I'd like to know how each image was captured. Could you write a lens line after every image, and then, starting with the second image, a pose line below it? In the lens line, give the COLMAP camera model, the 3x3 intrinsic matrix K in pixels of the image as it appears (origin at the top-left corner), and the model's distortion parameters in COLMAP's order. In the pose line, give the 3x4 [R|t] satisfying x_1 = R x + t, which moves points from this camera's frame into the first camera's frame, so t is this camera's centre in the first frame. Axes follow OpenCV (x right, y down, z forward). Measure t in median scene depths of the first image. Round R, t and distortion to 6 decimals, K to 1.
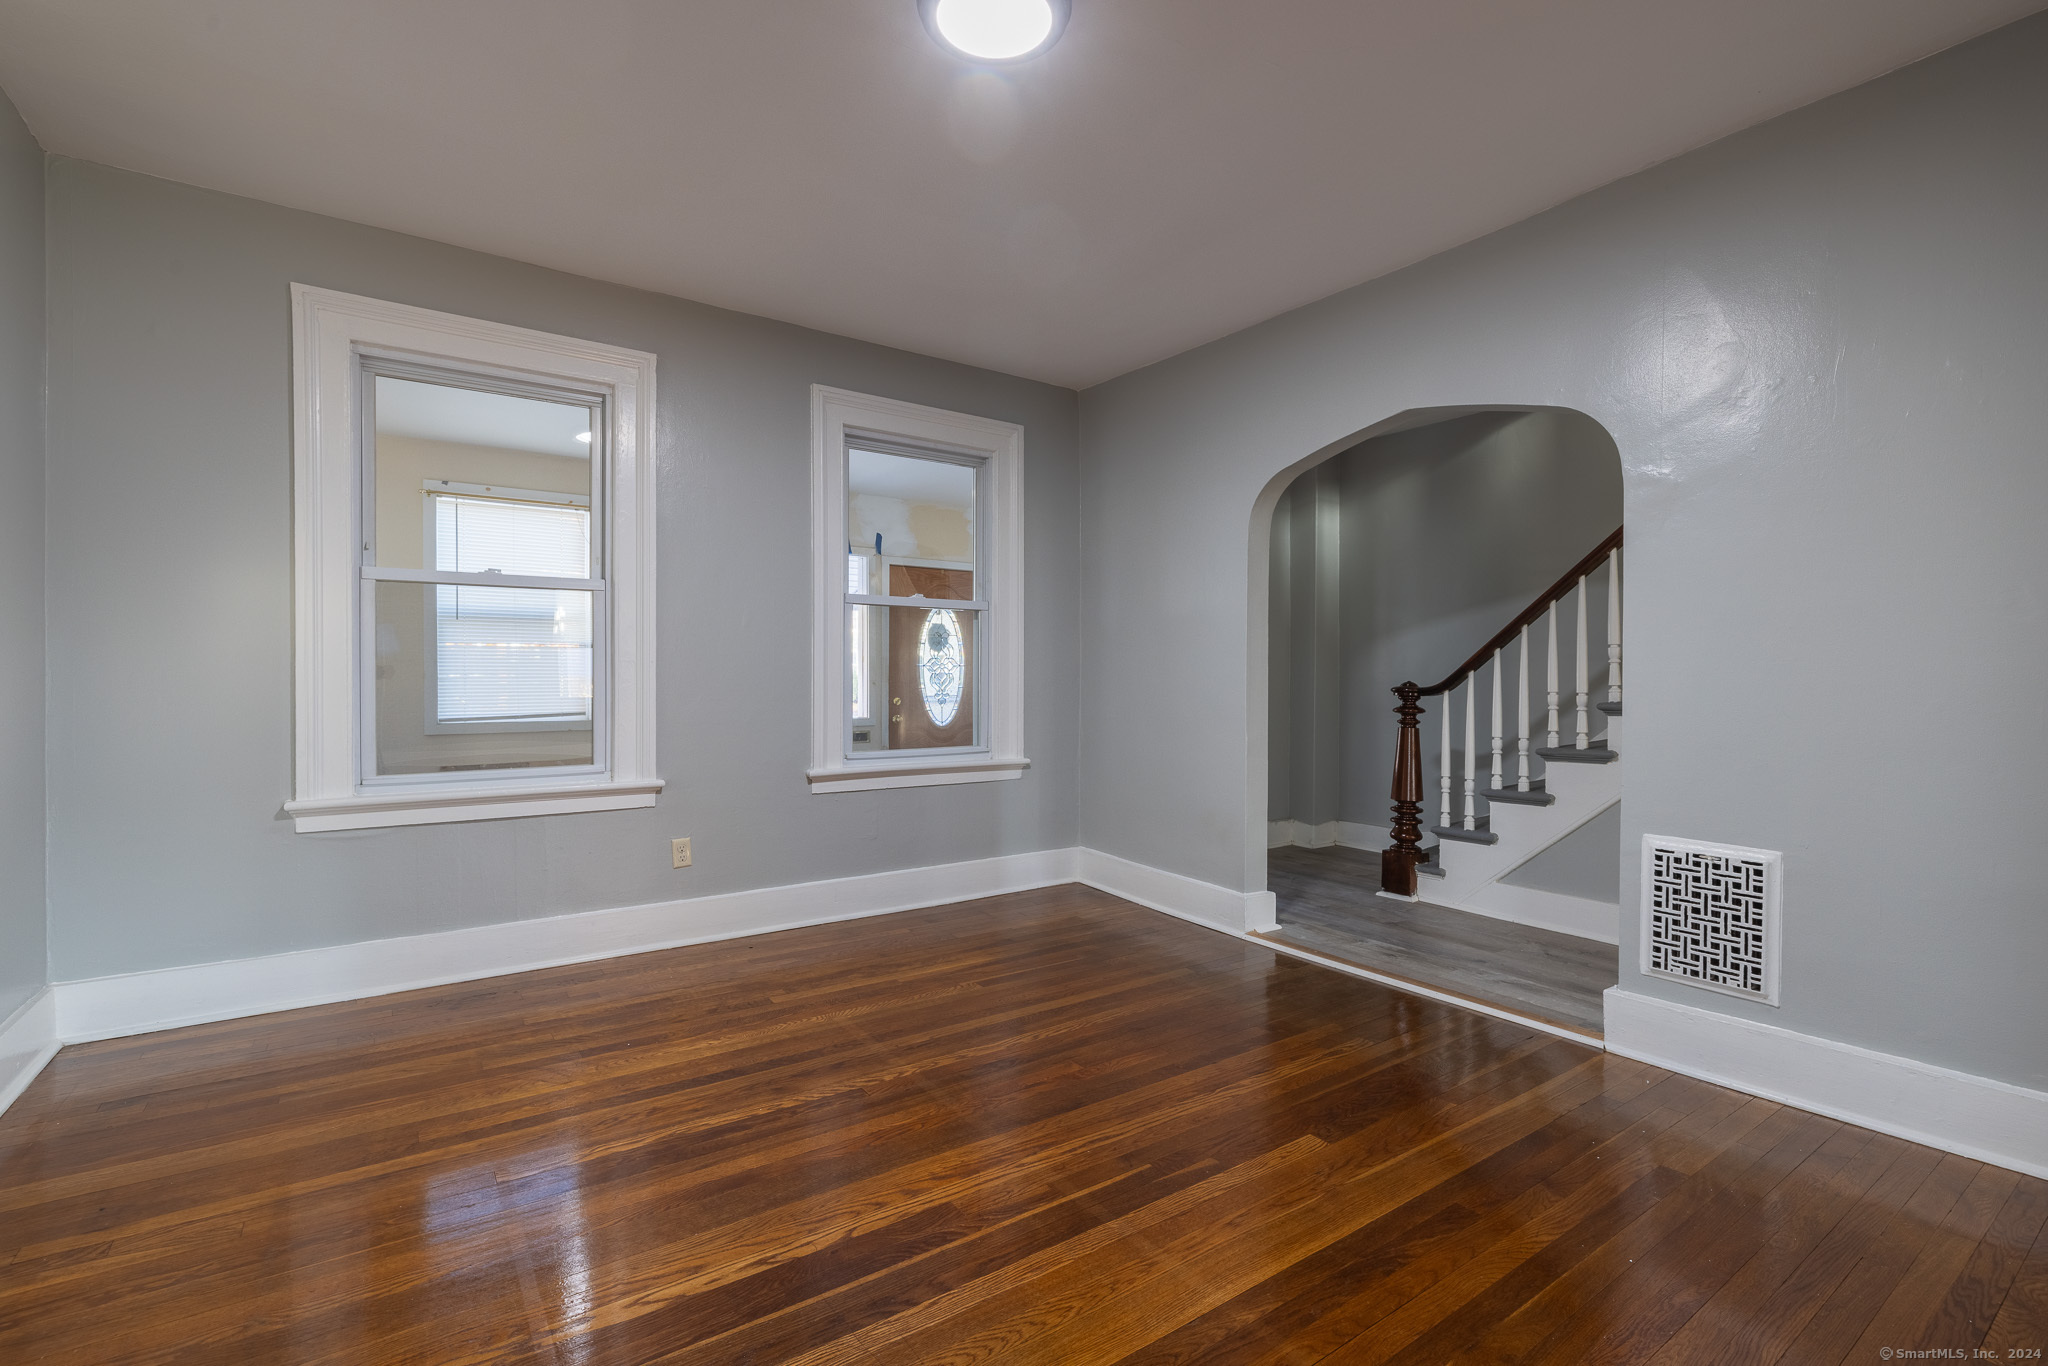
lens RADIAL K [[857.6, 0, 1034.2], [0, 857.6, 676.9], [0, 0, 1]] dist [-0.000436, -0.000310]
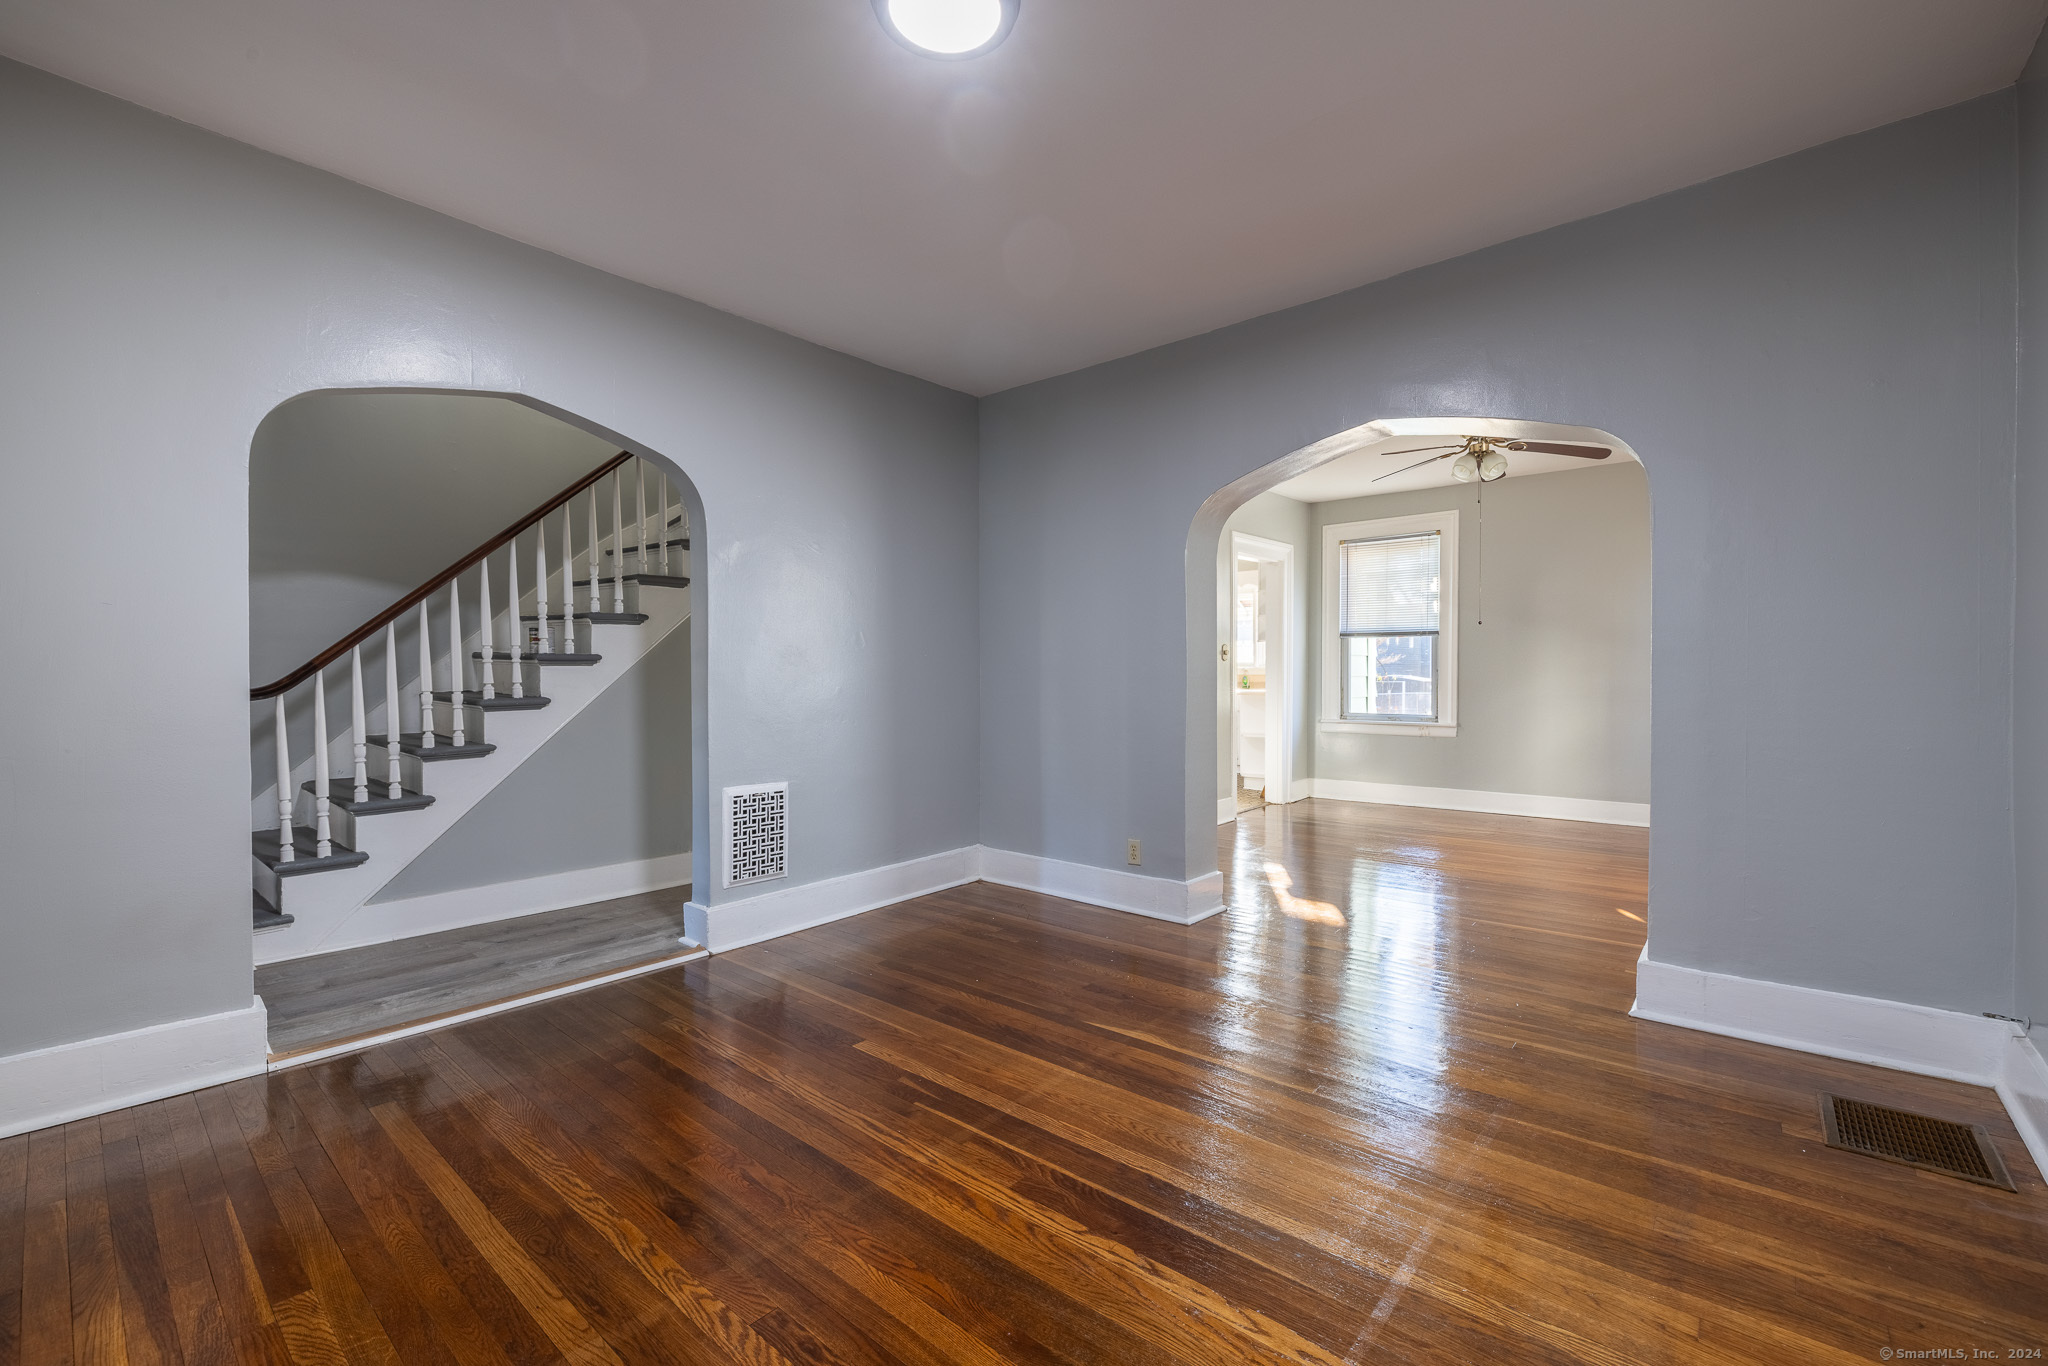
lens RADIAL K [[898.4, 0, 989.8], [0, 898.4, 682.9], [0, 0, 1]] dist [-0.001063, -0.000265]
pose [[-0.202373, -0.009664, 0.979261, -0.939395], [0.001298, 0.999948, 0.010136, -0.002548], [-0.979308, 0.003323, -0.202350, 1.019563]]
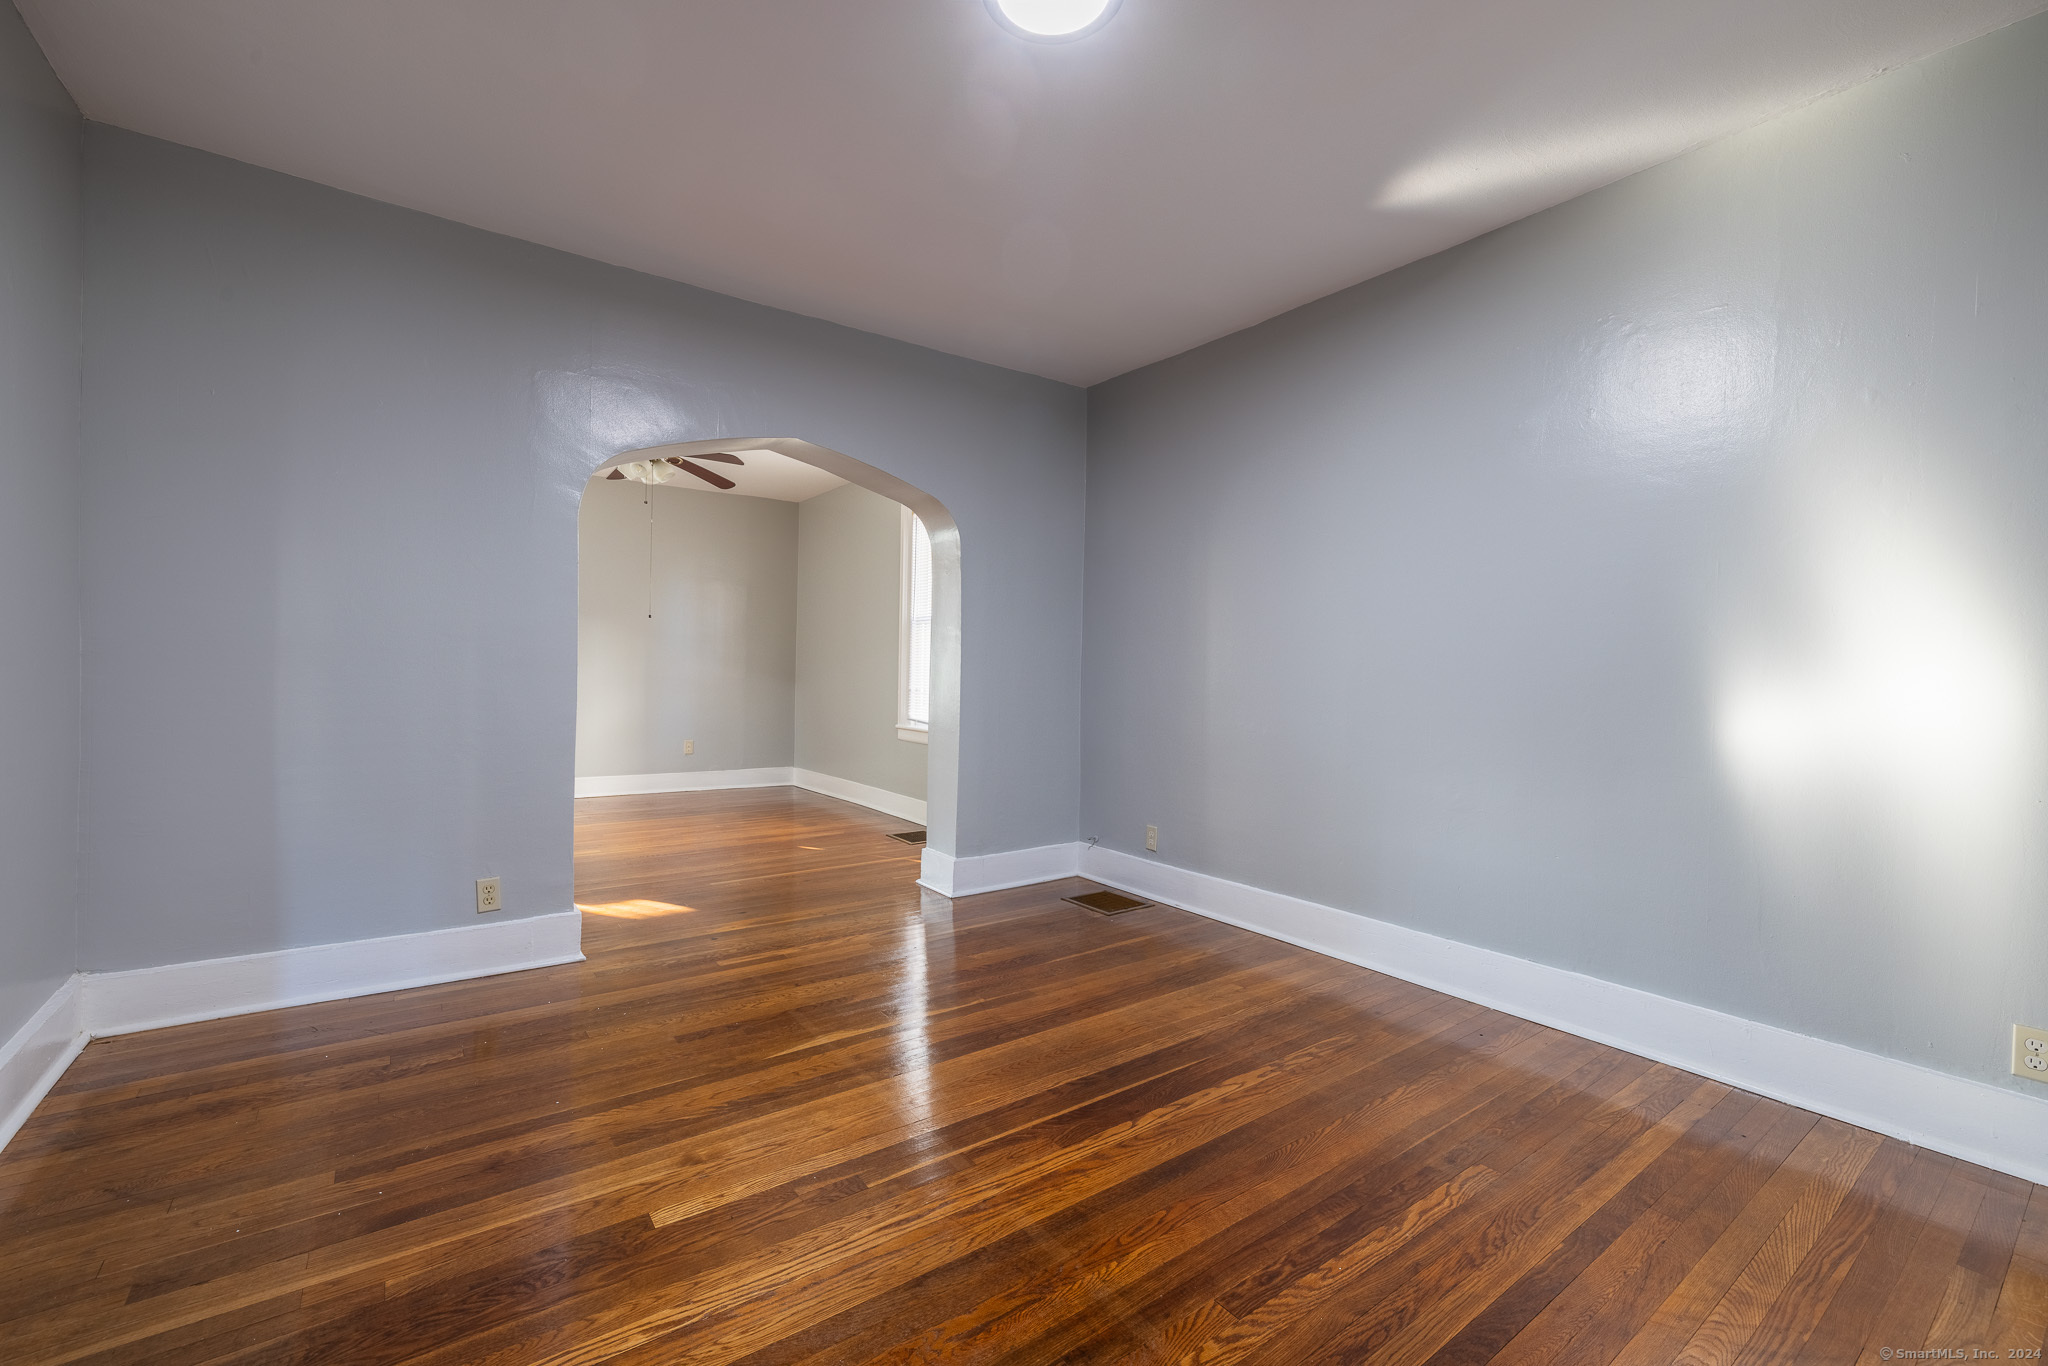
lens RADIAL K [[857.6, 0, 1034.2], [0, 857.6, 676.9], [0, 0, 1]] dist [-0.000436, -0.000310]
pose [[-0.999614, -0.022749, -0.015974, -0.022887], [-0.022929, 0.999675, 0.011165, -0.024570], [0.015715, 0.011527, -0.999810, 1.761187]]
